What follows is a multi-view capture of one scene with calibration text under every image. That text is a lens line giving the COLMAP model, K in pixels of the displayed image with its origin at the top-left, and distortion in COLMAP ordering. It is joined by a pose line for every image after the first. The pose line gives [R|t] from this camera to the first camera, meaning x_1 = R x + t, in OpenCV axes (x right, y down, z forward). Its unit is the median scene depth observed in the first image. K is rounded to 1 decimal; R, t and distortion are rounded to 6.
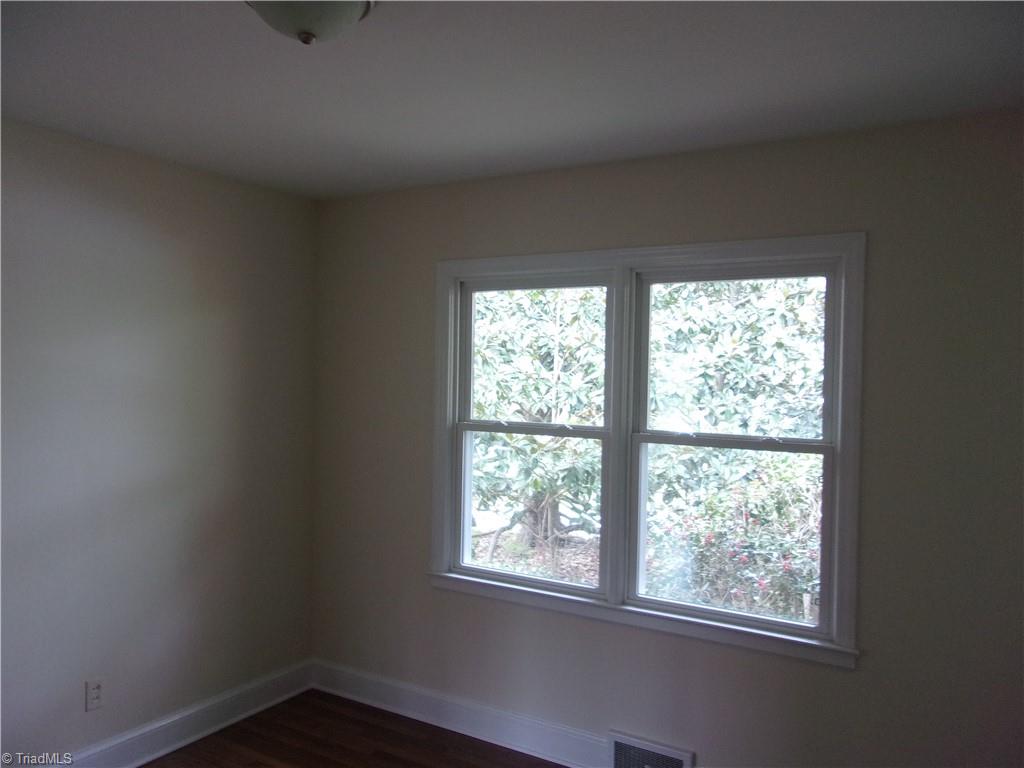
lens RADIAL K [[811.0, 0, 517.0], [0, 811.0, 386.7], [0, 0, 1]] dist [-0.004615, 0.004471]
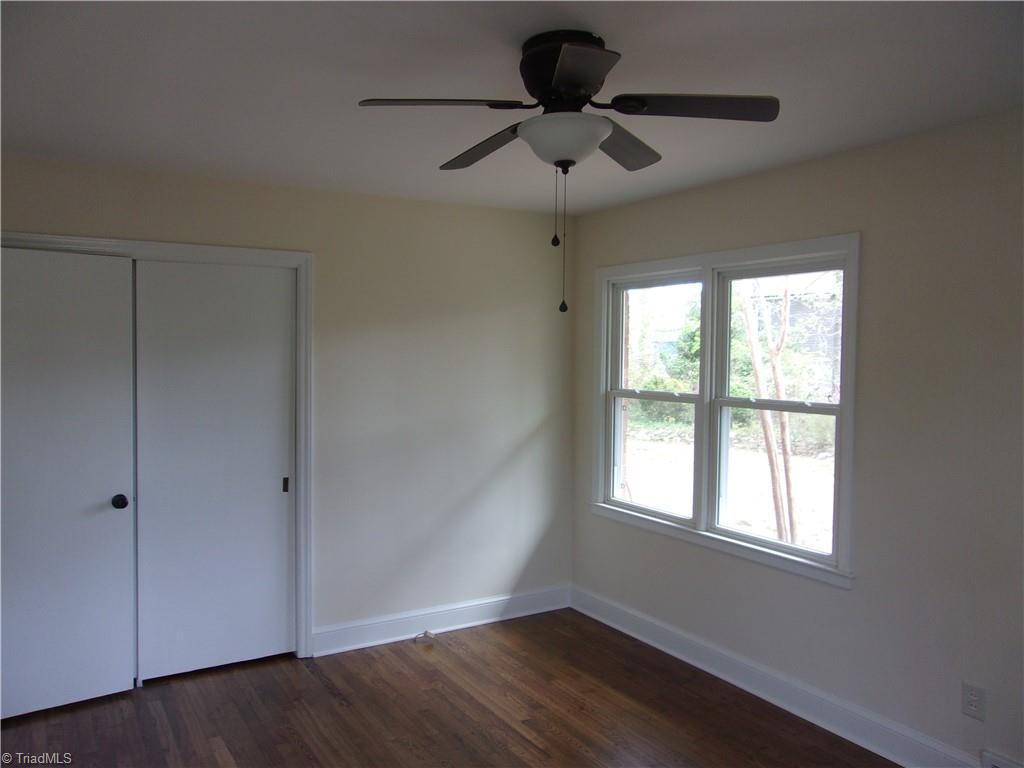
lens RADIAL K [[811.0, 0, 517.0], [0, 811.0, 386.7], [0, 0, 1]] dist [-0.004615, 0.004471]
pose [[0.891868, 0.009317, -0.452199, 0.433978], [-0.000676, 0.999814, 0.019268, 0.014052], [0.452295, -0.016879, 0.891709, -0.270940]]
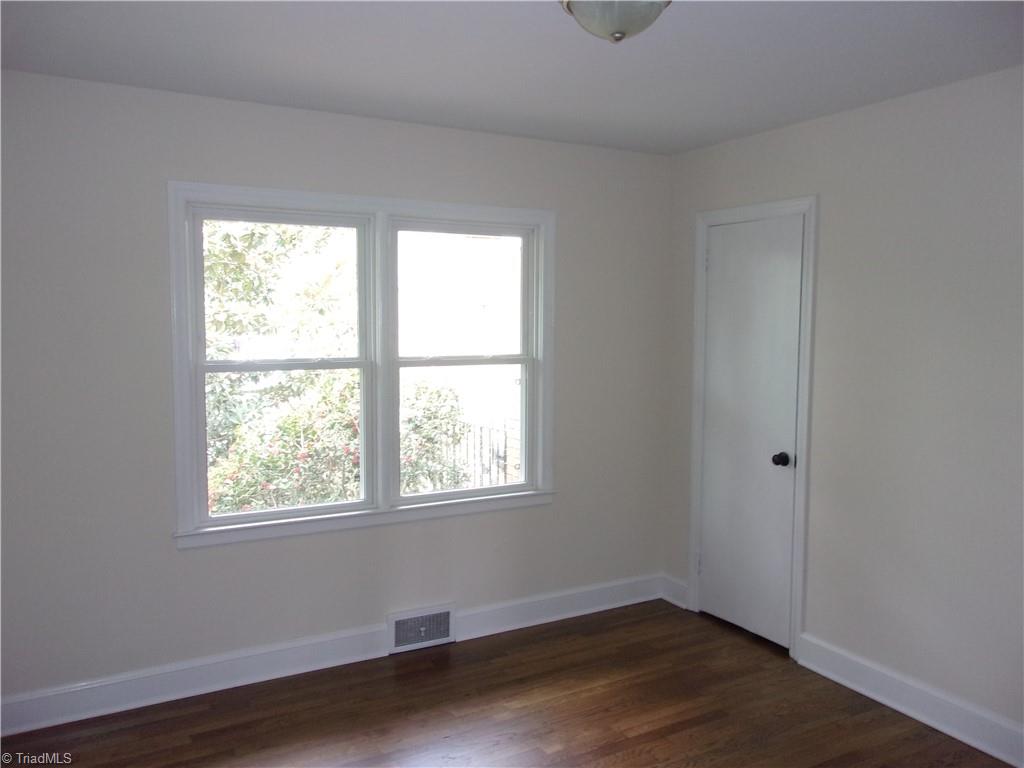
lens RADIAL K [[811.0, 0, 517.0], [0, 811.0, 386.7], [0, 0, 1]] dist [-0.004615, 0.004471]
pose [[0.468754, -0.103314, 0.877266, -0.777220], [0.003083, 0.993322, 0.115334, -0.037472], [-0.883323, -0.051359, 0.465942, 0.297338]]
